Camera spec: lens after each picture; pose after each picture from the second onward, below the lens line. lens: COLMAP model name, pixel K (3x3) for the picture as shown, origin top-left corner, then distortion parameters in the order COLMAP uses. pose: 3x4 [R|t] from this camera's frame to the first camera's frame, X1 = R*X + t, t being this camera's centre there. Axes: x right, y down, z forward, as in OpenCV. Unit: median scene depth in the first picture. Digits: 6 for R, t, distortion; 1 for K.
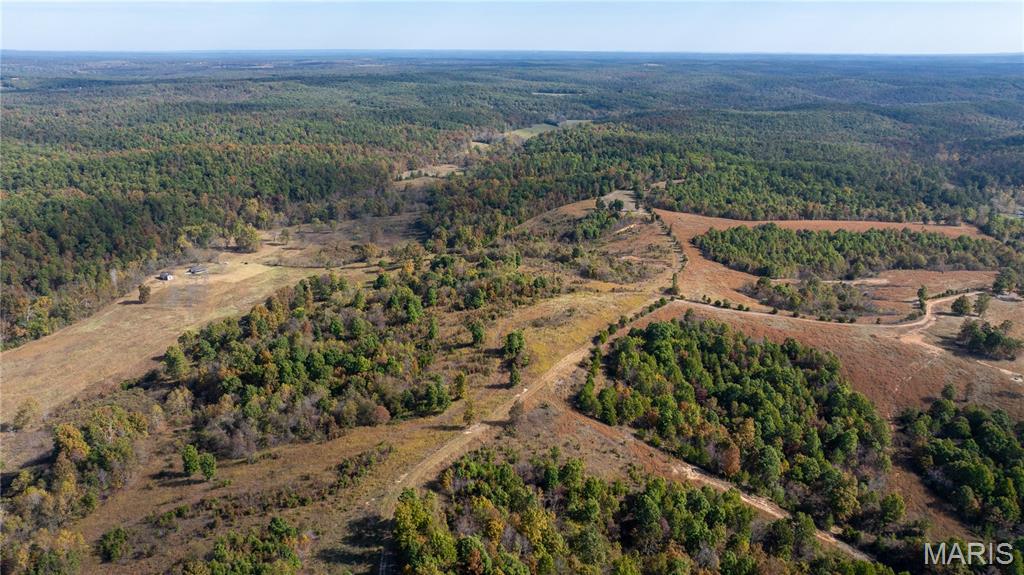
lens RADIAL K [[722.5, 0, 517.1], [0, 722.5, 284.9], [0, 0, 1]] dist [-0.034820, 0.034104]
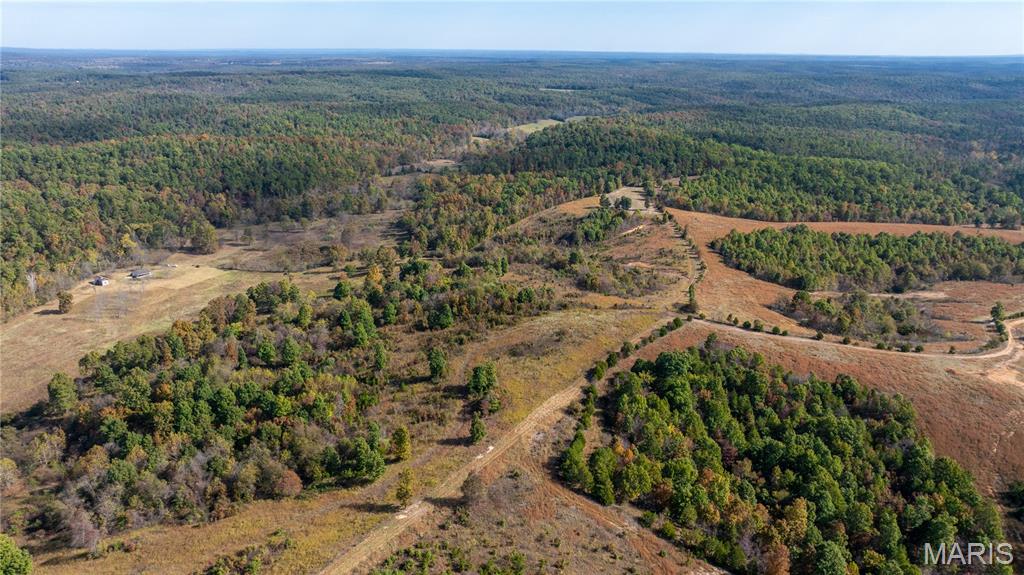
lens RADIAL K [[722.5, 0, 516.8], [0, 722.5, 283.9], [0, 0, 1]] dist [-0.034820, 0.034104]
pose [[0.999861, 0.008643, -0.014237, 0.025896], [-0.008671, 0.999961, -0.001889, -0.011554], [0.014220, 0.002012, 0.999897, 0.145416]]
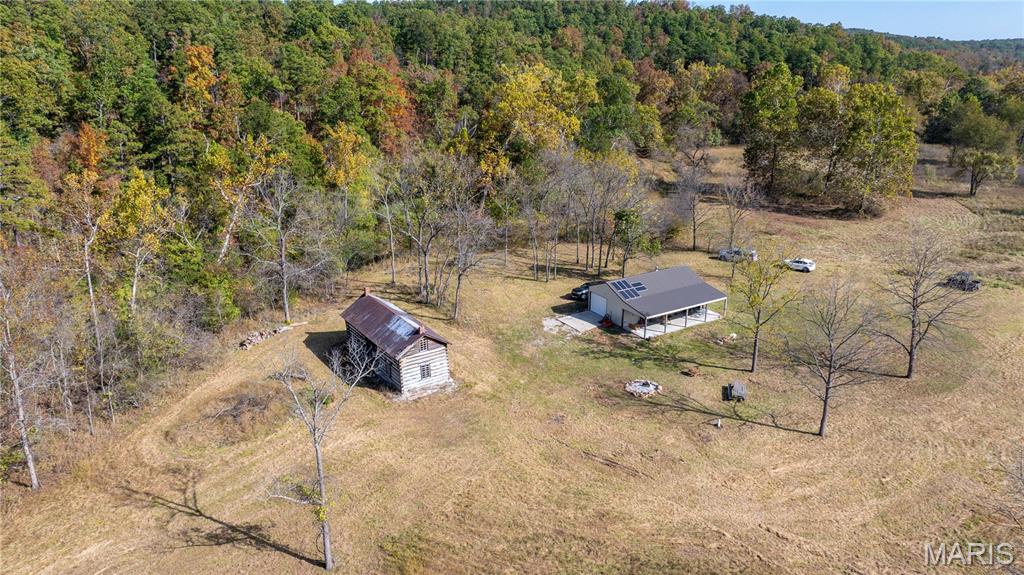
lens RADIAL K [[722.5, 0, 513.2], [0, 722.5, 284.9], [0, 0, 1]] dist [-0.034820, 0.034104]
pose [[0.933336, 0.113758, -0.340503, -0.447120], [-0.112560, 0.993371, 0.023340, -0.025772], [0.340901, 0.016544, 0.939954, 0.927165]]
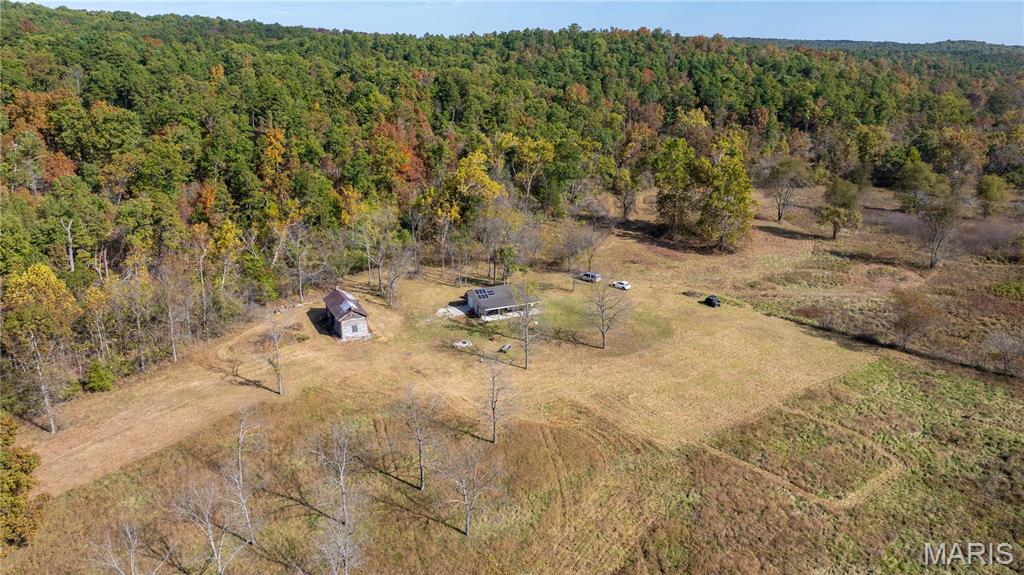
lens RADIAL K [[722.5, 0, 514.6], [0, 722.5, 281.9], [0, 0, 1]] dist [-0.034820, 0.034104]
pose [[0.873755, 0.157281, -0.460233, -0.361063], [-0.159075, 0.986640, 0.035172, -0.037316], [0.459617, 0.042480, 0.887101, 0.858048]]
